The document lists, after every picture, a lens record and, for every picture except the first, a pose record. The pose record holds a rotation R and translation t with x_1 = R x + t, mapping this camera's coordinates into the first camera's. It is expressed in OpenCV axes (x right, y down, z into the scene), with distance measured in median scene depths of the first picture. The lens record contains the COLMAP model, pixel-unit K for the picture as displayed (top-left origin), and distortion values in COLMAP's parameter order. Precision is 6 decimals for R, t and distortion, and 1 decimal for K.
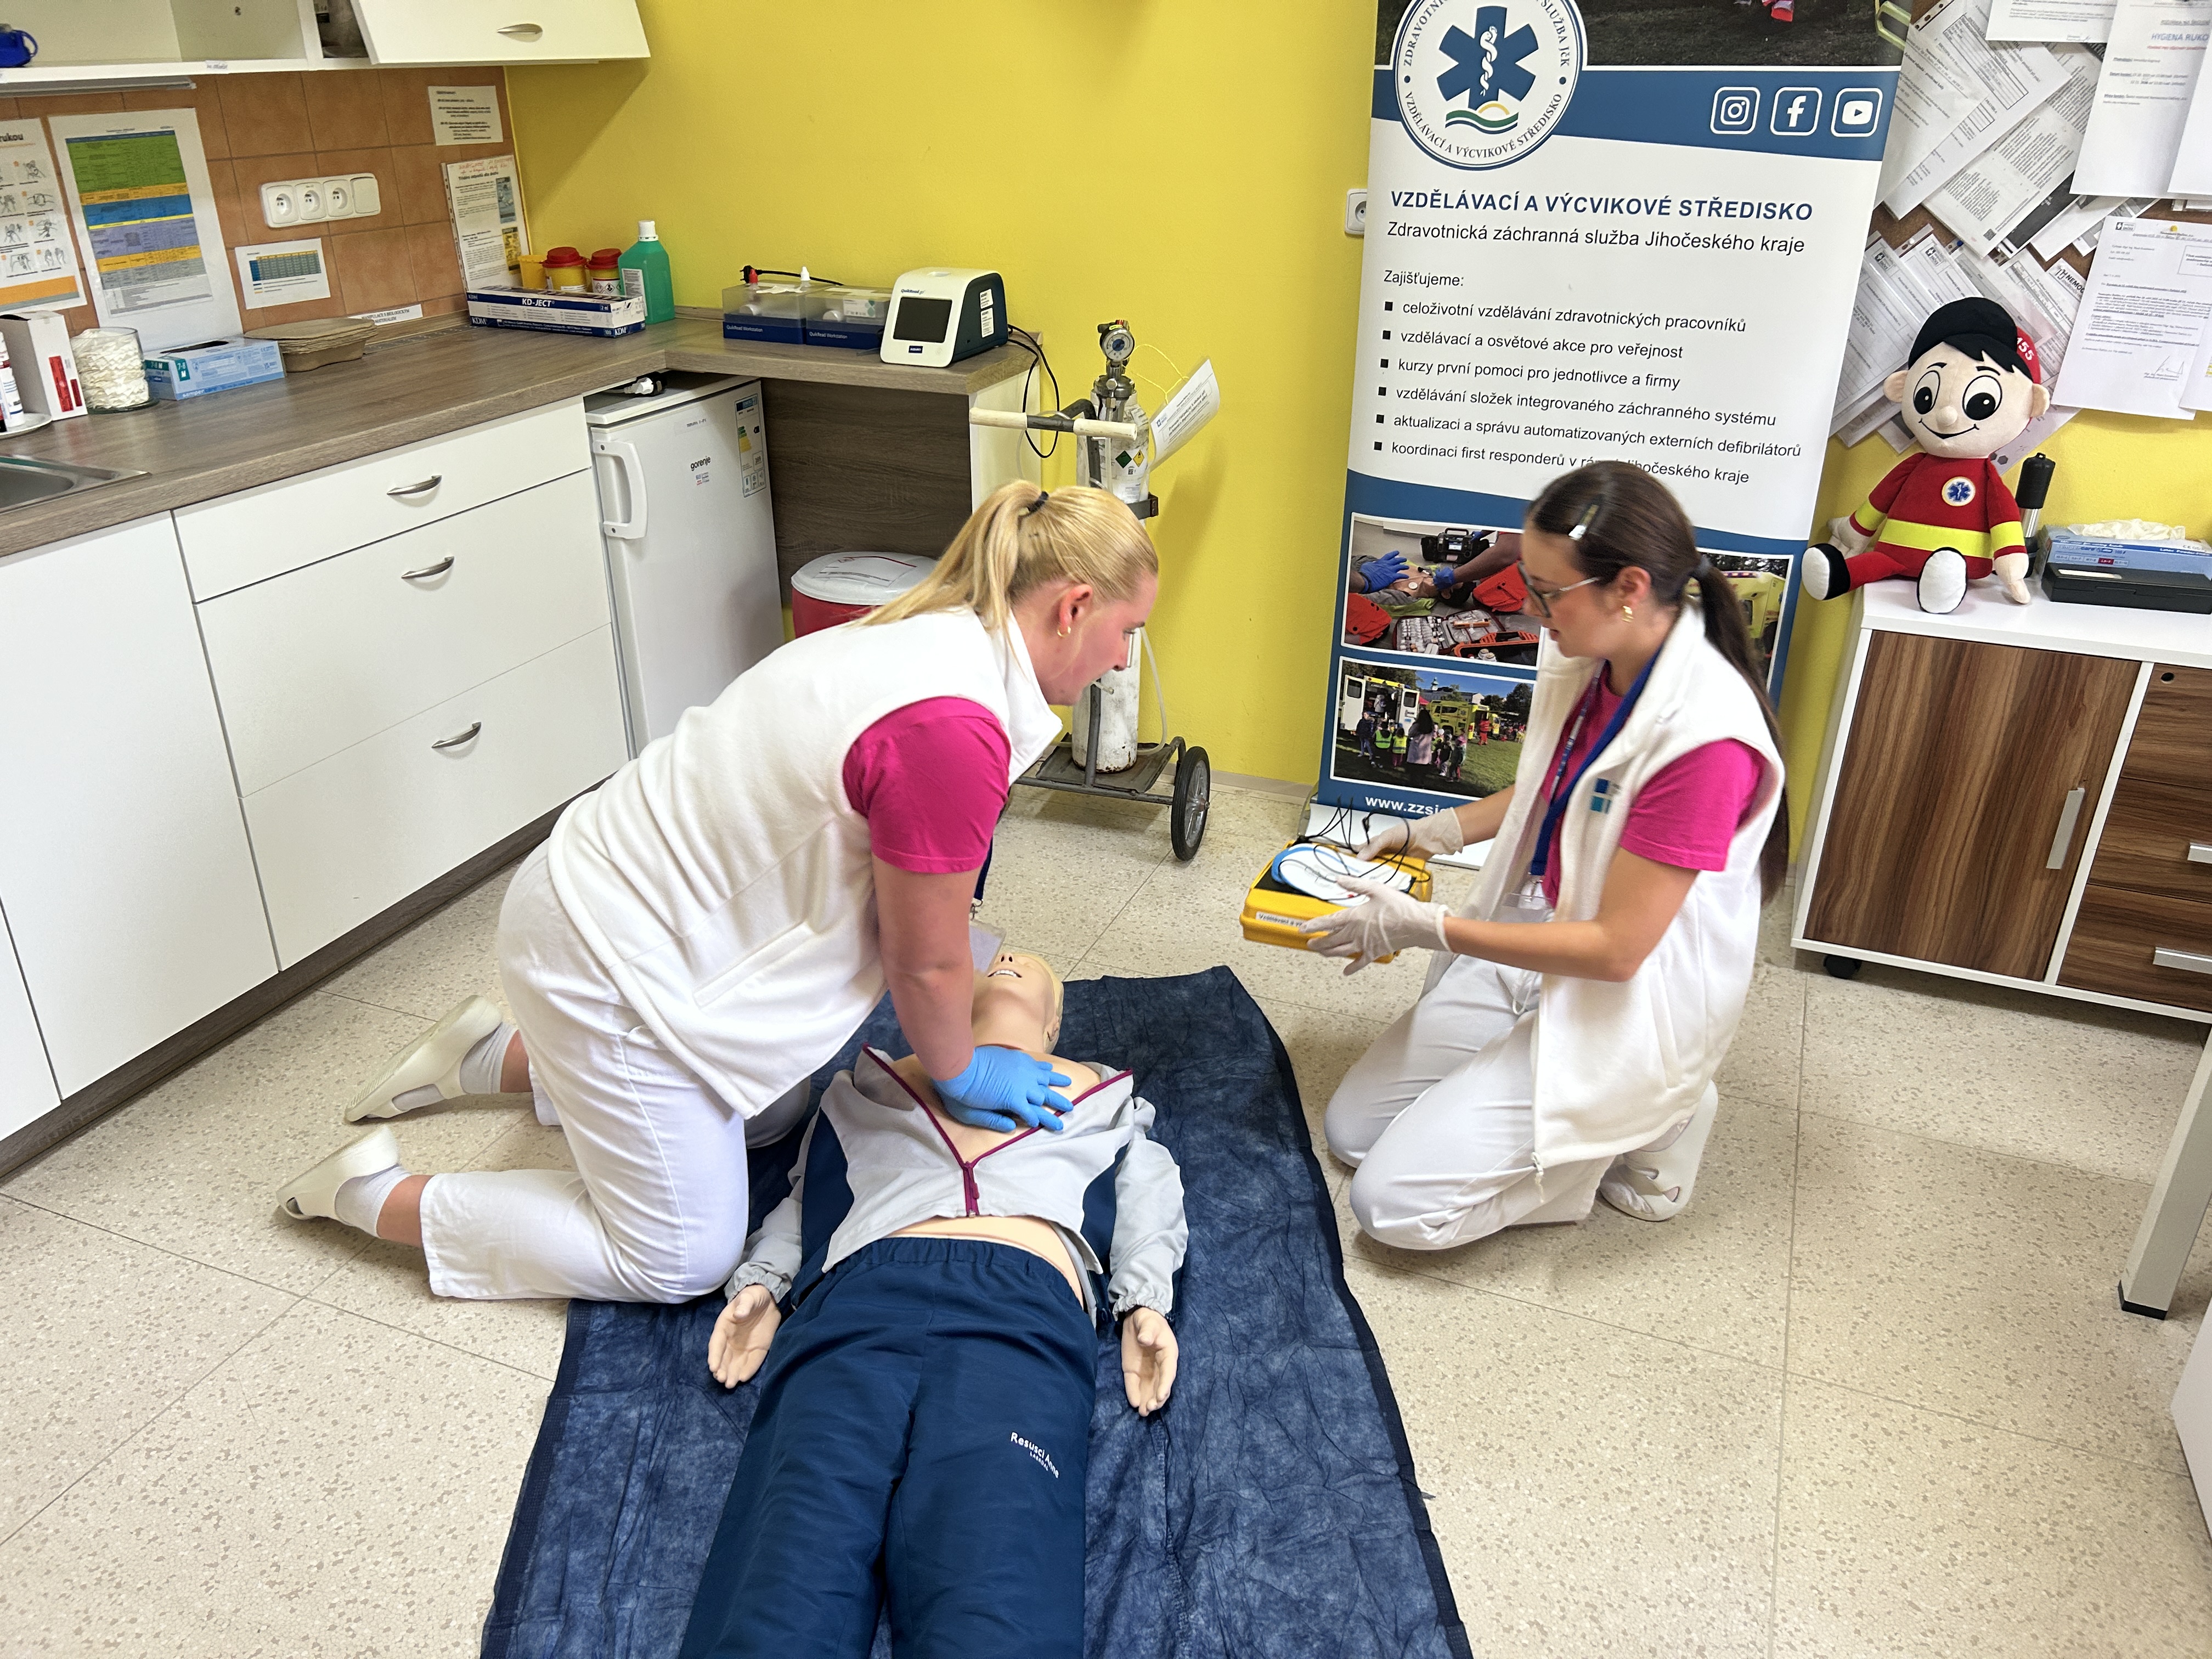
lens RADIAL K [[1676.5, 0, 1114.1], [0, 1676.5, 845.2], [0, 0, 1]] dist [0.047698, -0.047630]
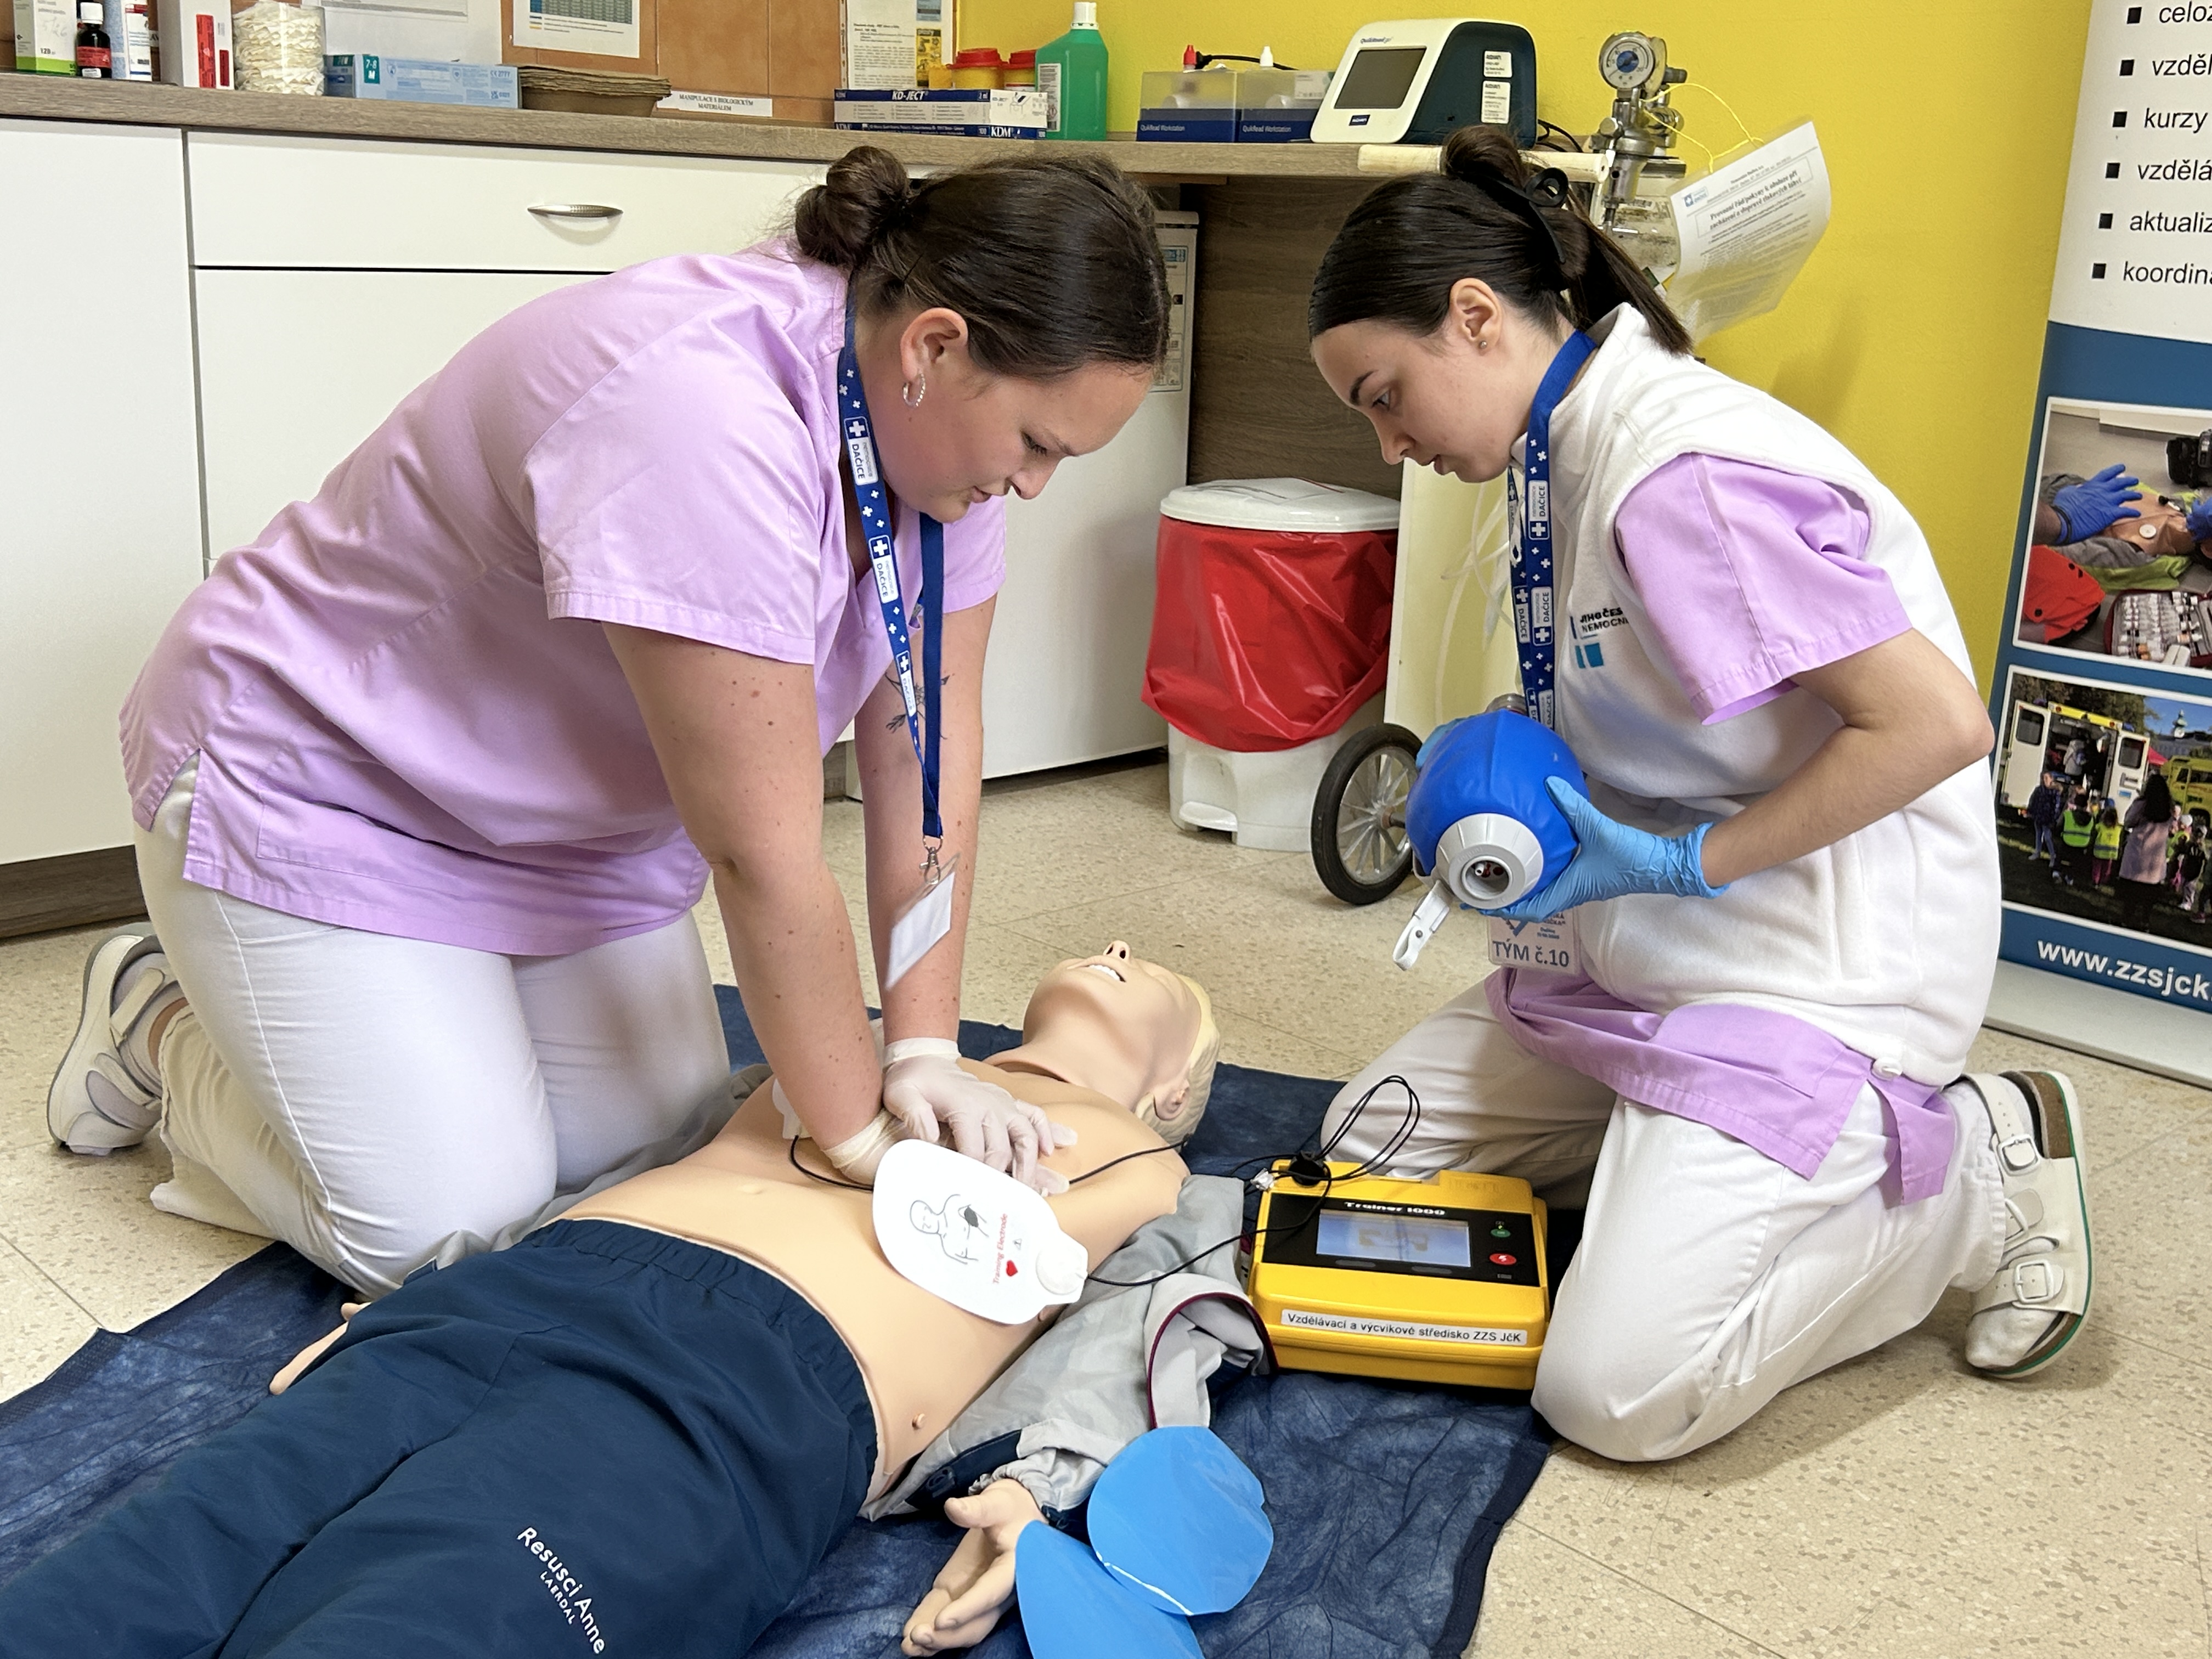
lens RADIAL K [[2358.2, 0, 1095.2], [0, 2358.2, 831.1], [0, 0, 1]] dist [-0.022600, 0.000000]
pose [[0.900909, 0.133261, -0.413044, 0.198945], [-0.212224, 0.965419, -0.151417, 0.124385], [0.378582, 0.224070, 0.898036, 0.221873]]
